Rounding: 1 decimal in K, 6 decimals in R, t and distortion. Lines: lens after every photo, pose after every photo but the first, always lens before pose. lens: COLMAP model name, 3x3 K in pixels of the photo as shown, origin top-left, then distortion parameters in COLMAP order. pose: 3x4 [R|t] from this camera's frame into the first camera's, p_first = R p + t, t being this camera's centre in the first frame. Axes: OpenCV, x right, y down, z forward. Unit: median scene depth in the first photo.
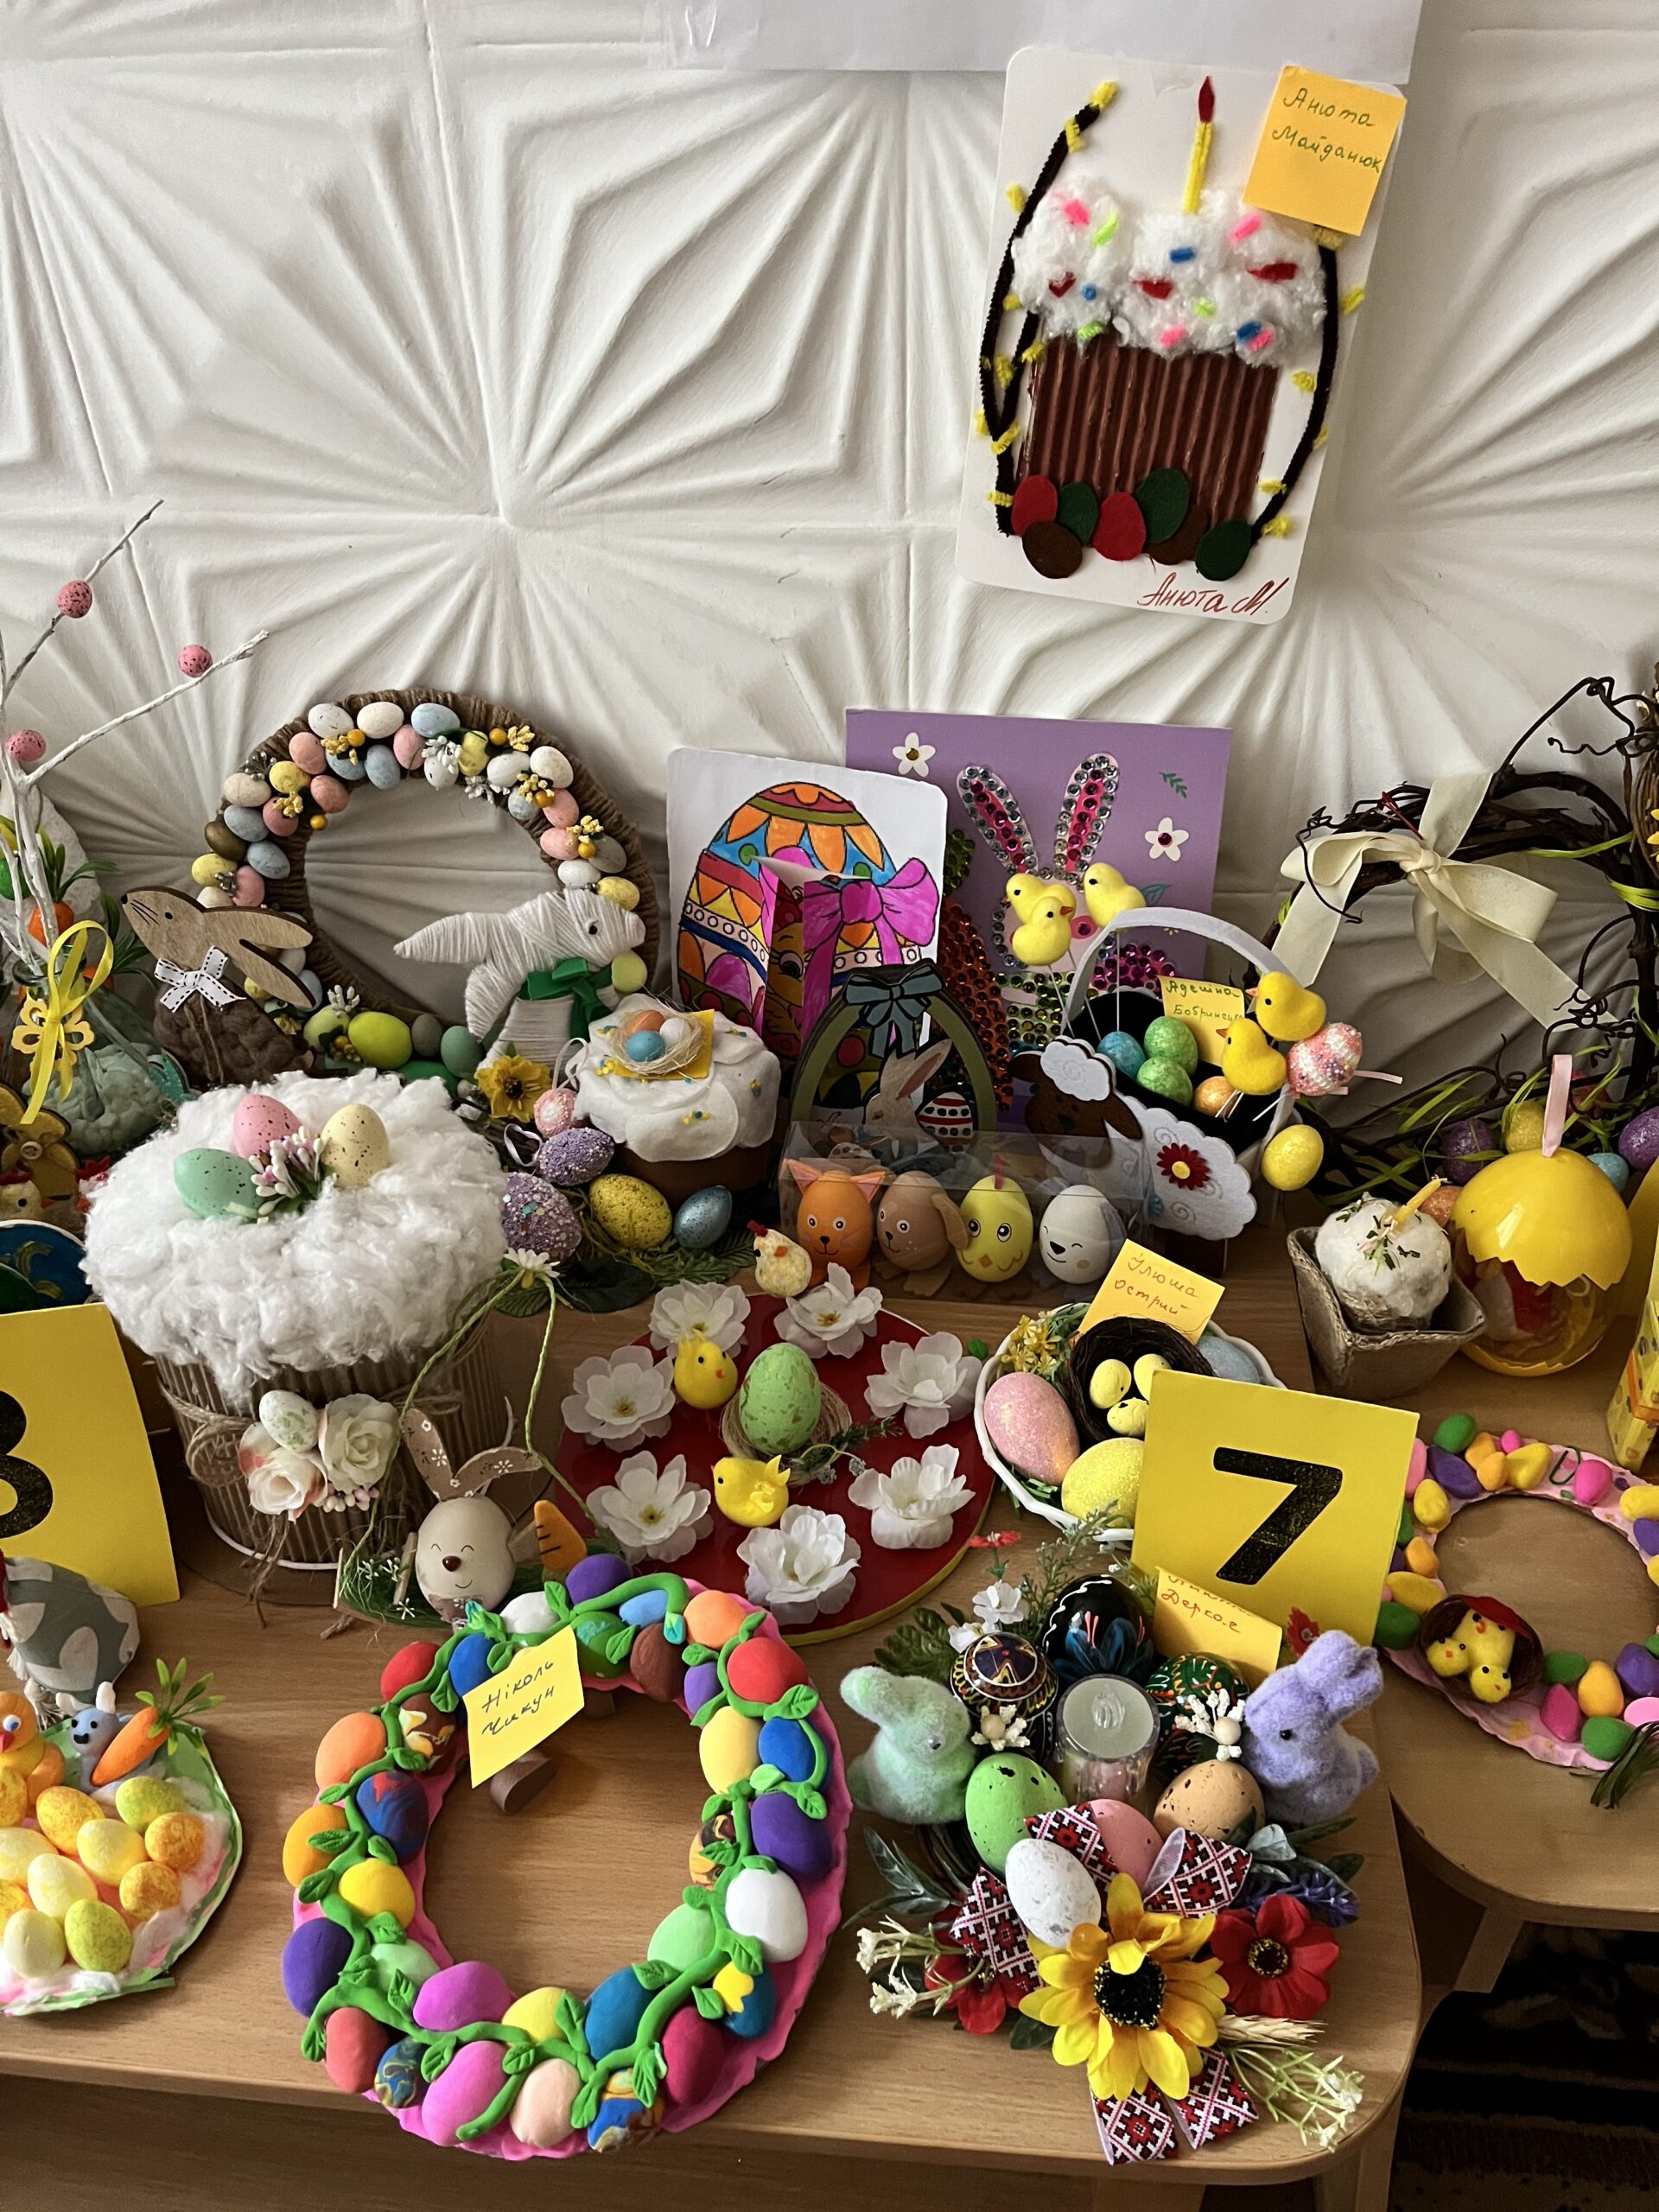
lens RADIAL K [[1705.8, 0, 827.0], [0, 1705.8, 1117.8], [0, 0, 1]] dist [0.052476, -0.092969]
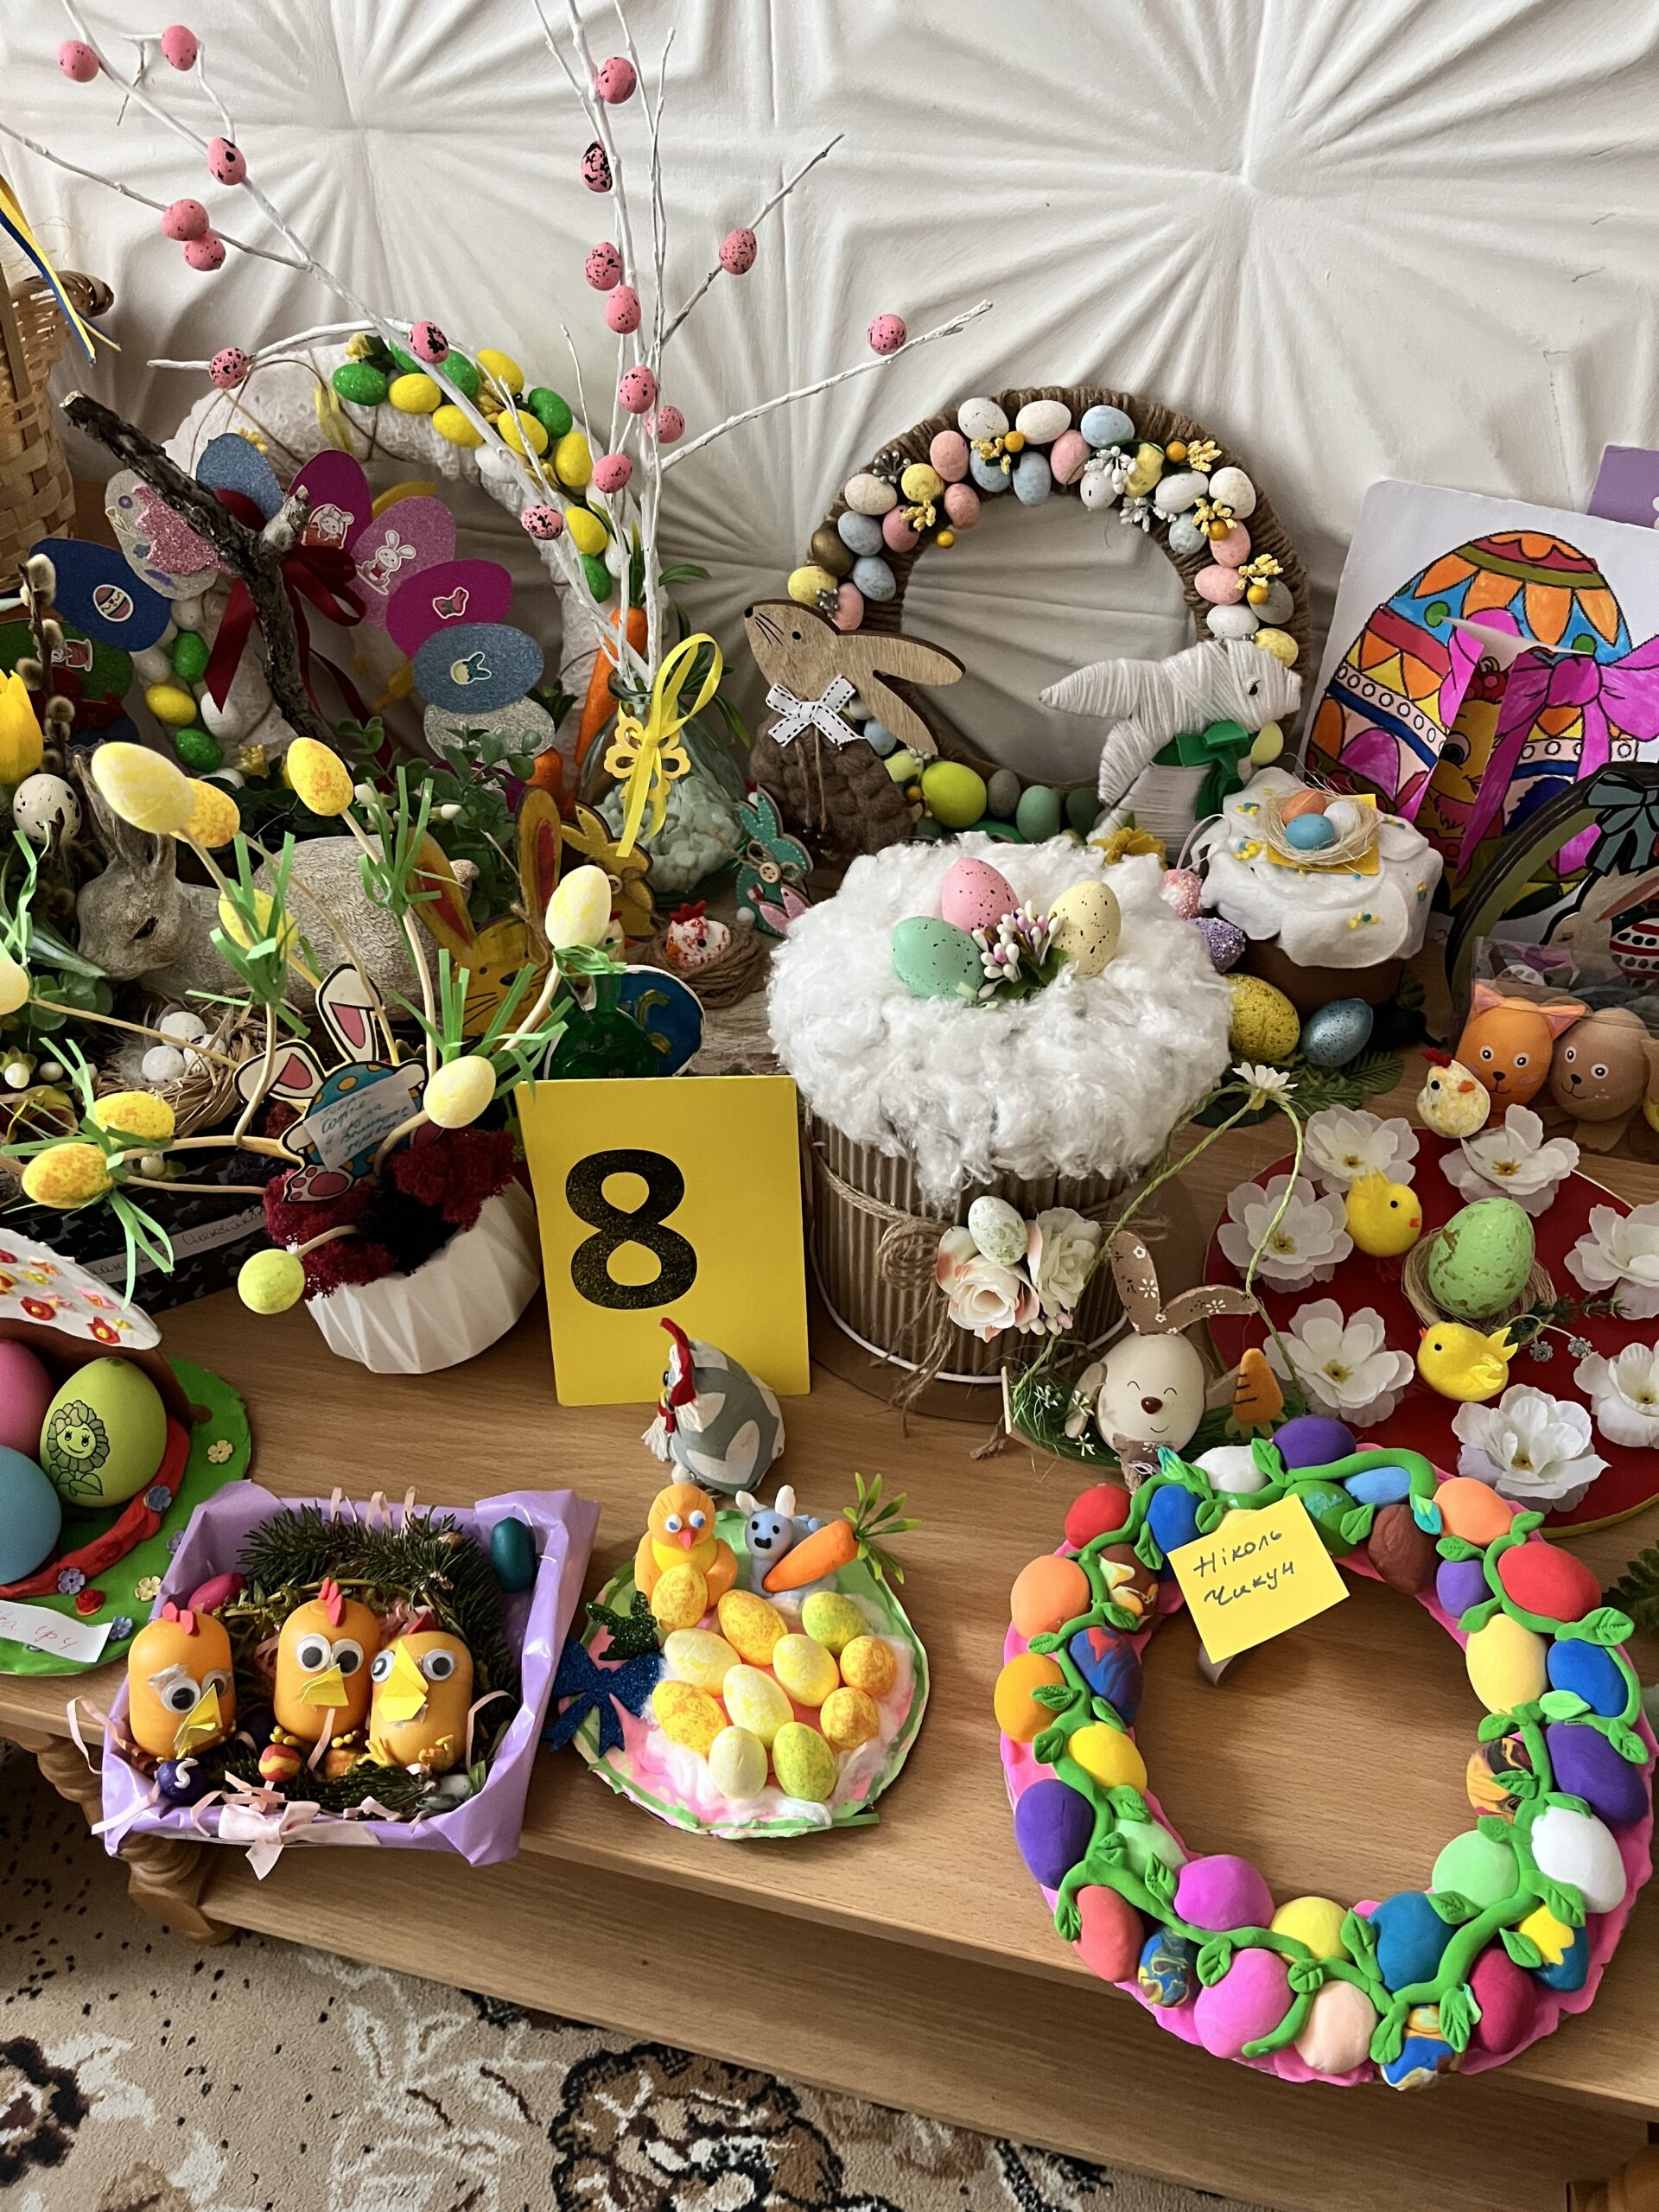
lens RADIAL K [[1705.8, 0, 827.0], [0, 1705.8, 1117.8], [0, 0, 1]] dist [0.052476, -0.092969]
pose [[0.988861, 0.110554, -0.099662, -0.298024], [-0.095381, 0.984687, 0.145922, -0.003138], [0.114268, -0.134791, 0.984263, 0.110484]]
